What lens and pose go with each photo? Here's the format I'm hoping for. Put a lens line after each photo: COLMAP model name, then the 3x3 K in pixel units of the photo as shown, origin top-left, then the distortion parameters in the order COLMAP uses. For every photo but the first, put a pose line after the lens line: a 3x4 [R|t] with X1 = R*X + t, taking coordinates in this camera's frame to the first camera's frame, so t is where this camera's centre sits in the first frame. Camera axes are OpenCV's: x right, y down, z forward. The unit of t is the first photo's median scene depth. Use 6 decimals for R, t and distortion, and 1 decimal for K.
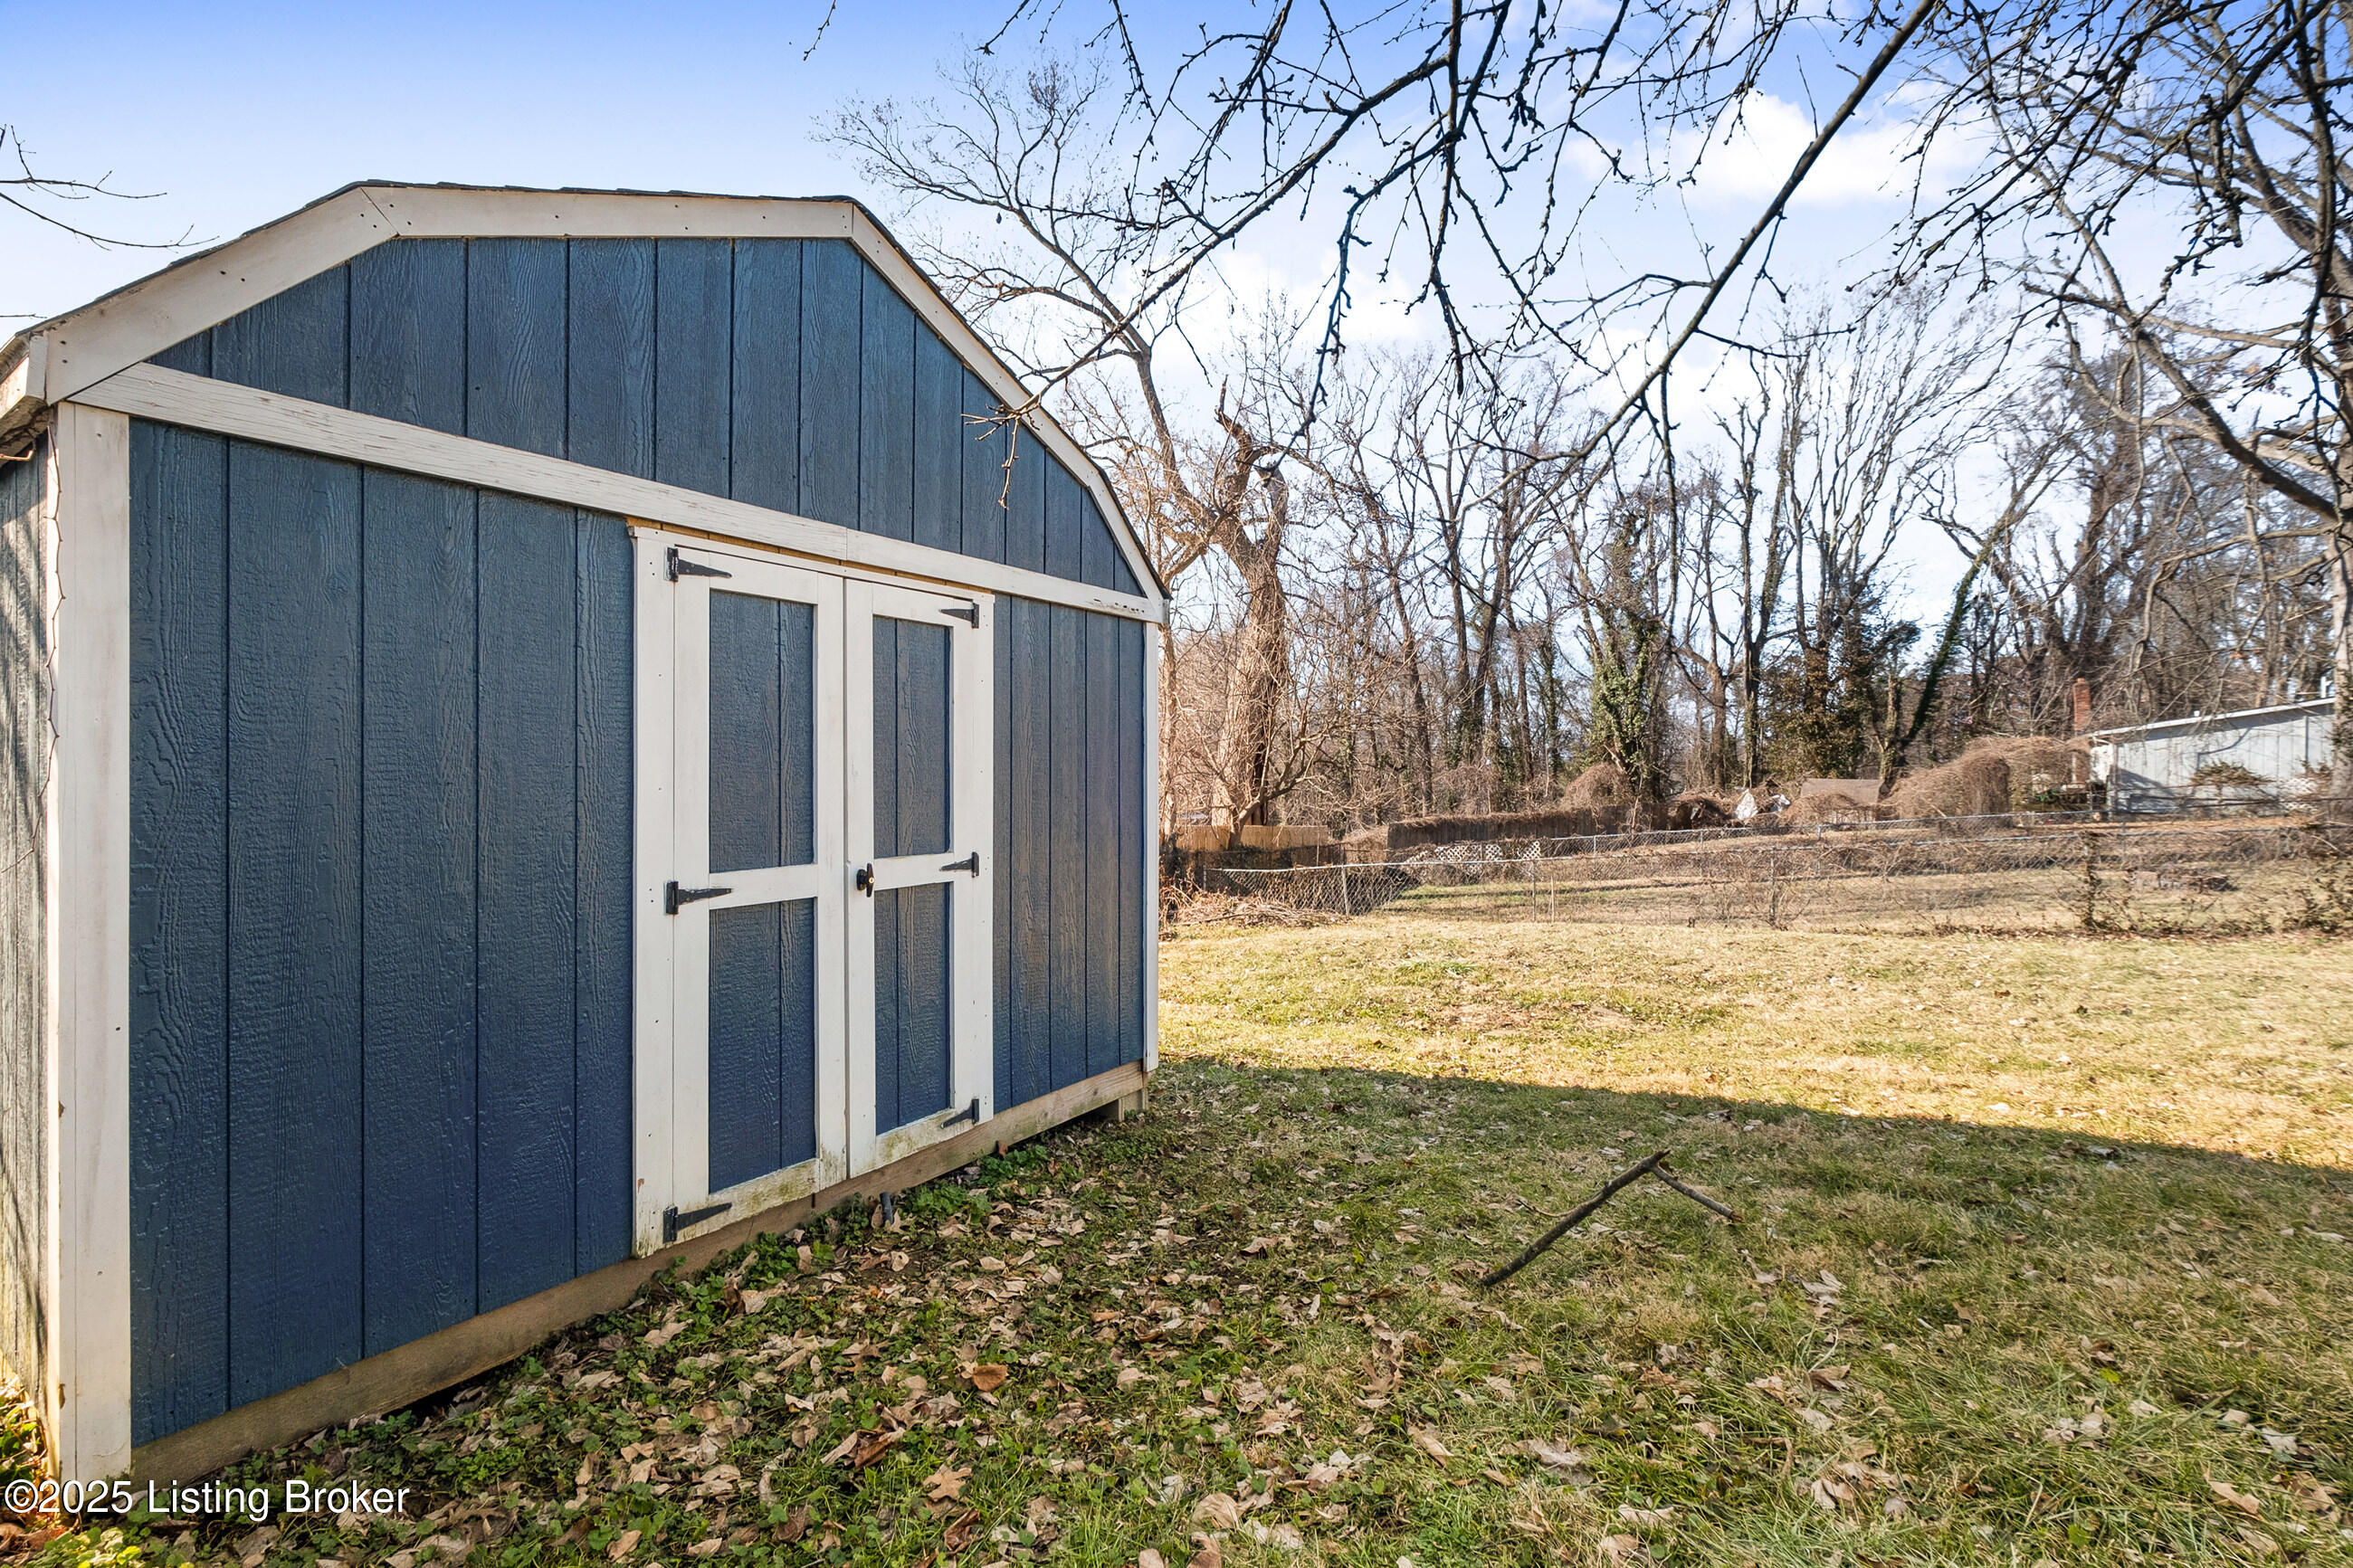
lens RADIAL K [[1038.7, 0, 1174.6], [0, 1038.7, 790.3], [0, 0, 1]] dist [0.006660, -0.003134]
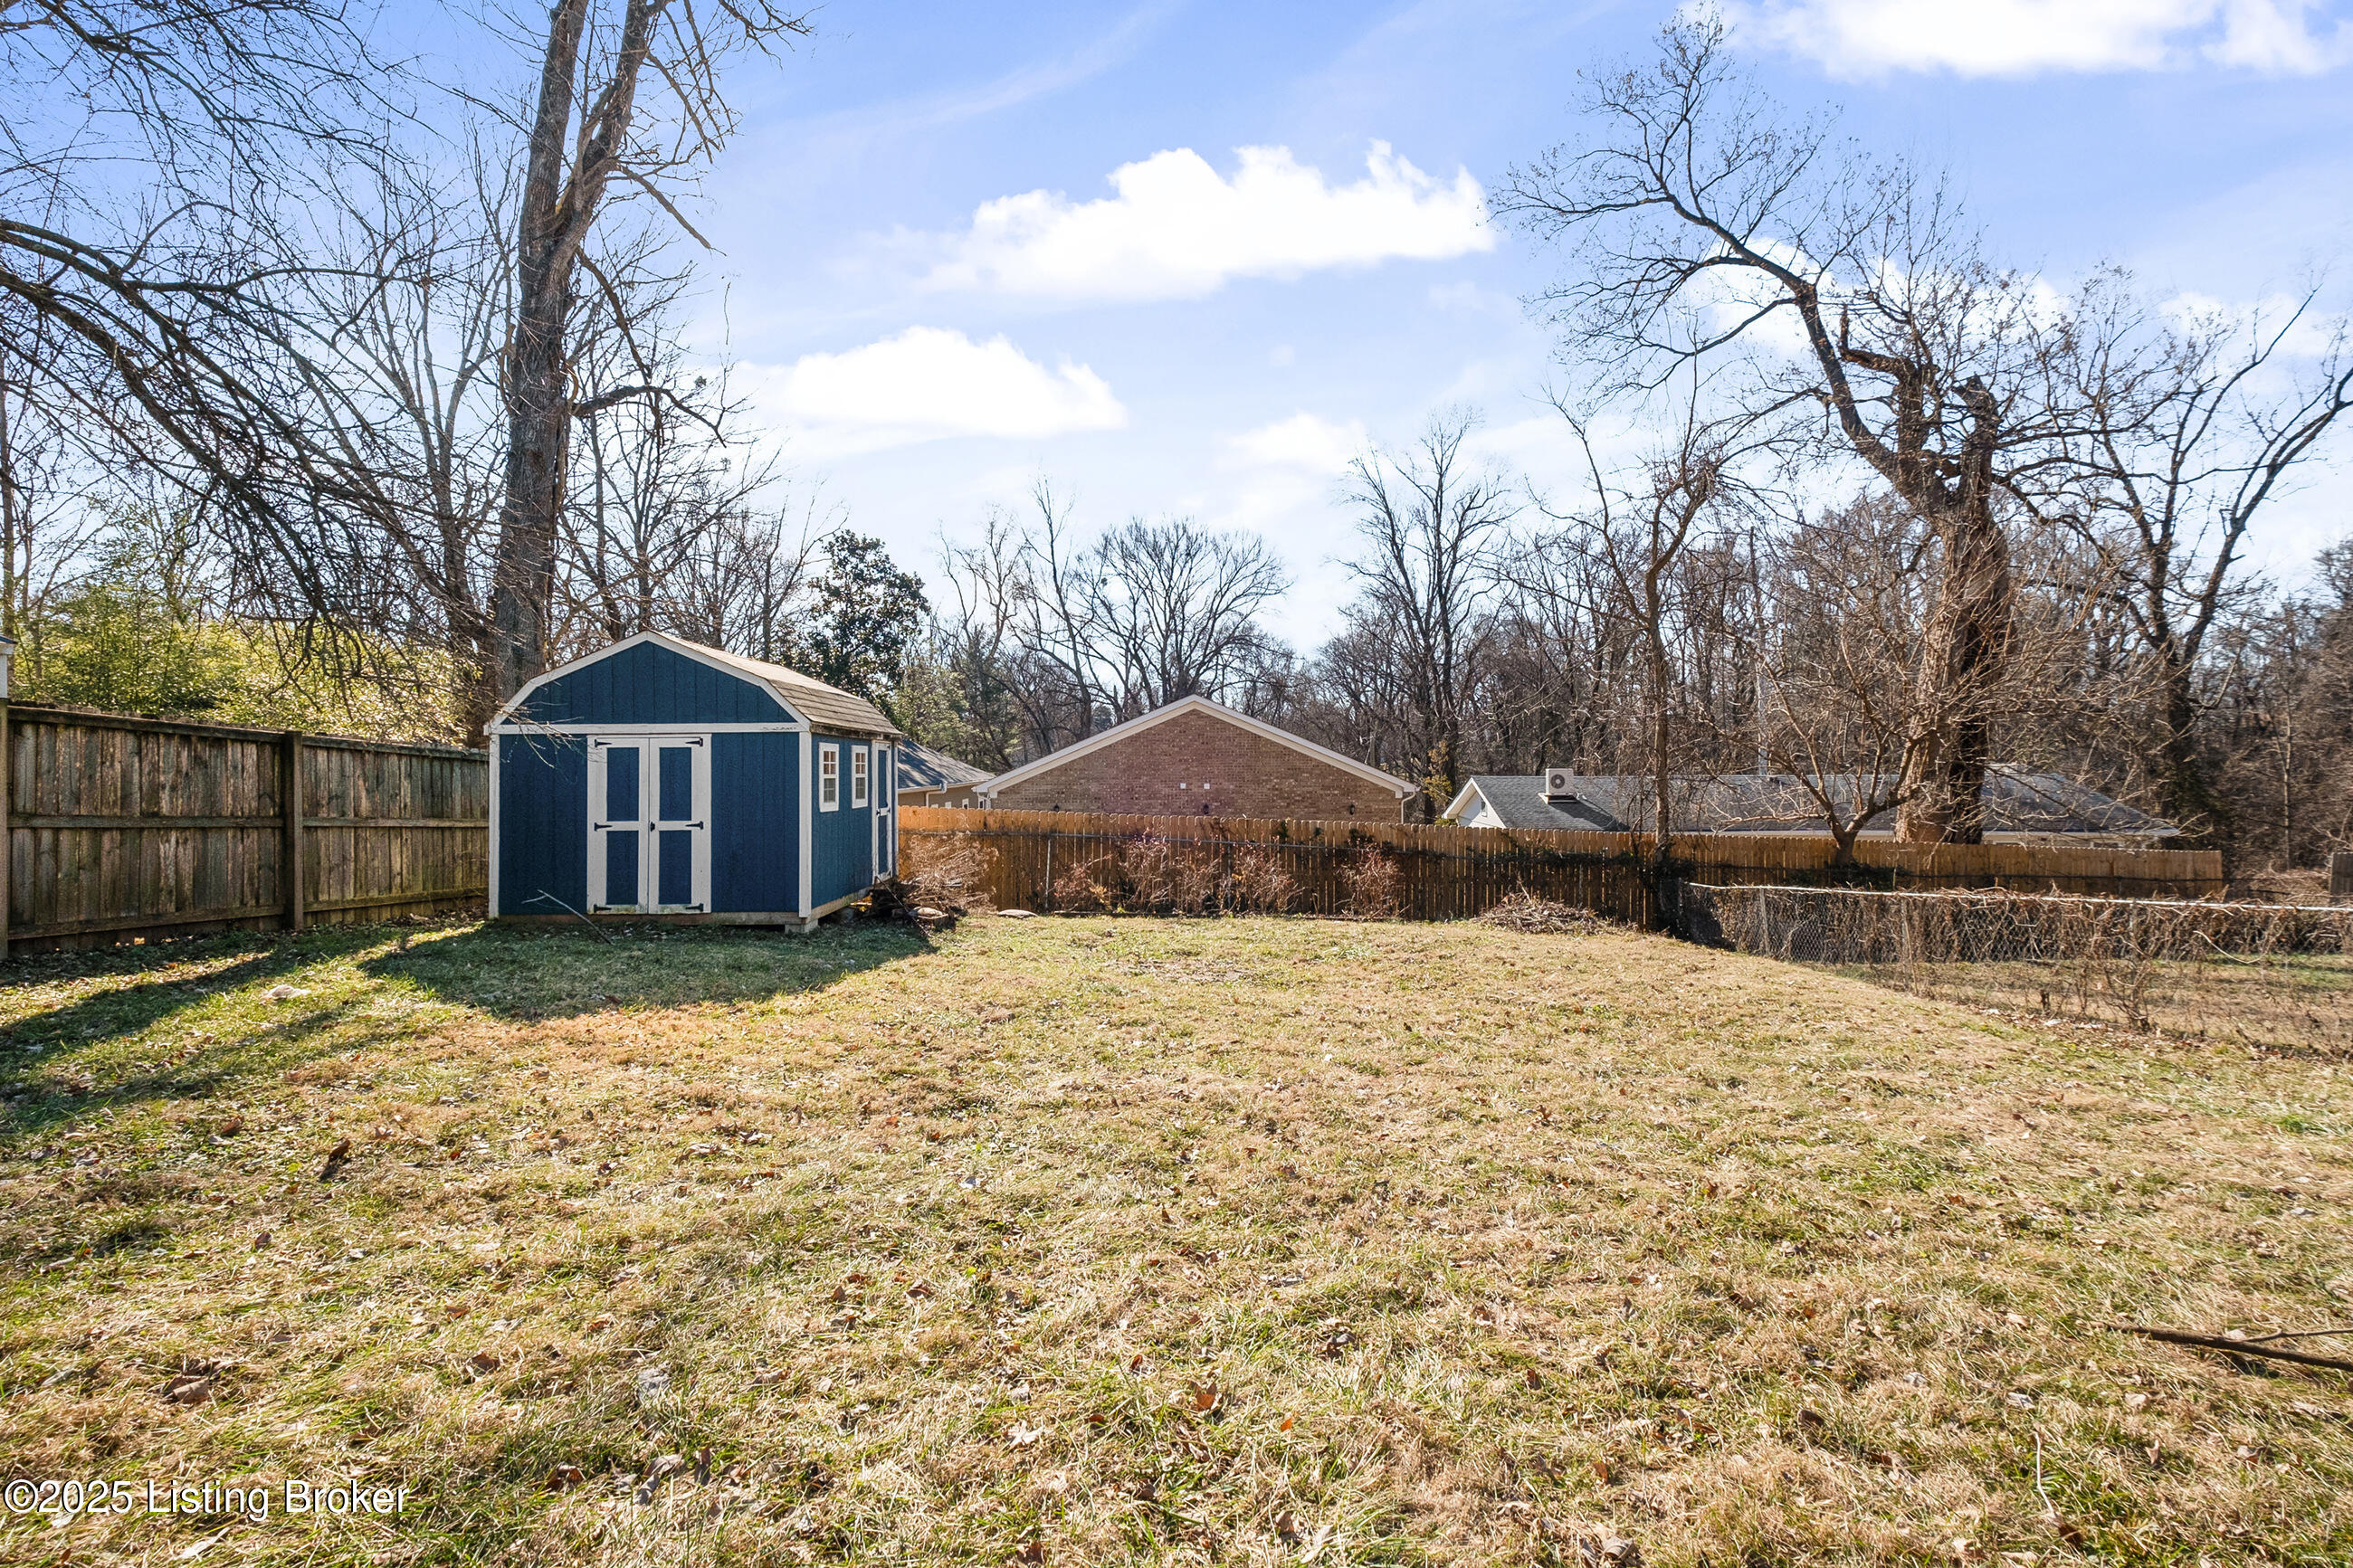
lens RADIAL K [[1038.7, 0, 1168.4], [0, 1038.7, 775.1], [0, 0, 1]] dist [0.006660, -0.003134]
pose [[0.567301, -0.001515, -0.823509, 3.430192], [-0.003504, 0.999985, -0.004253, -0.073169], [0.823503, 0.005298, 0.567287, 0.458105]]
